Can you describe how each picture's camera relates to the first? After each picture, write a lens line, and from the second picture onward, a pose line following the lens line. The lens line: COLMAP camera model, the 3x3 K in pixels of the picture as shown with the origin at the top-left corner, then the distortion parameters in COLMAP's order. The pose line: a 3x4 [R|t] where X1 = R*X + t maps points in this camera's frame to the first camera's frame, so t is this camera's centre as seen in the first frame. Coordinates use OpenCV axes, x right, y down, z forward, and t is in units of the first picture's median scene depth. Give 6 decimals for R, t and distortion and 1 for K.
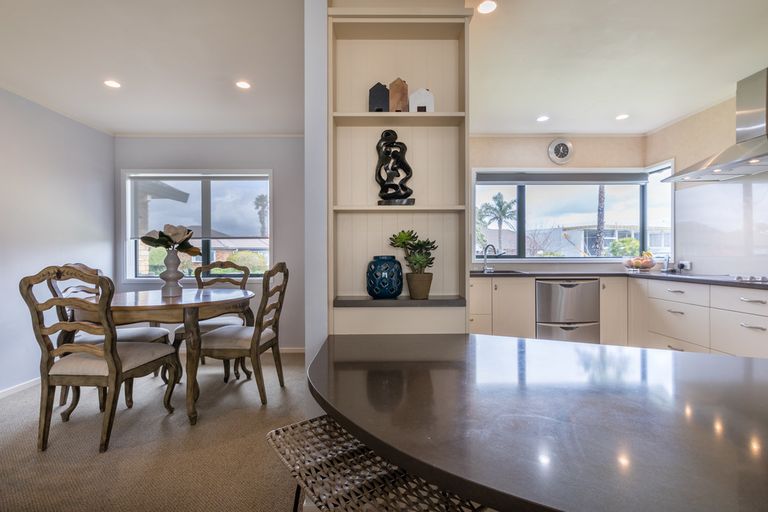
lens RADIAL K [[367.5, 0, 389.0], [0, 367.5, 266.0], [0, 0, 1]] dist [0.003467, 0.000269]
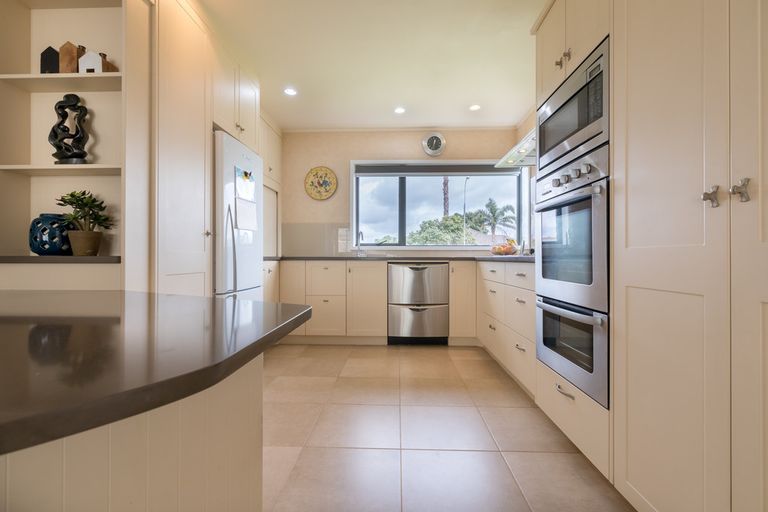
lens RADIAL K [[334.9, 0, 385.0], [0, 334.9, 259.1], [0, 0, 1]] dist [0.004865, -0.000177]
pose [[0.998489, 0.007688, -0.054418, 0.434624], [-0.009308, 0.999519, -0.029581, 0.053490], [0.054164, 0.030043, 0.998080, 0.055702]]
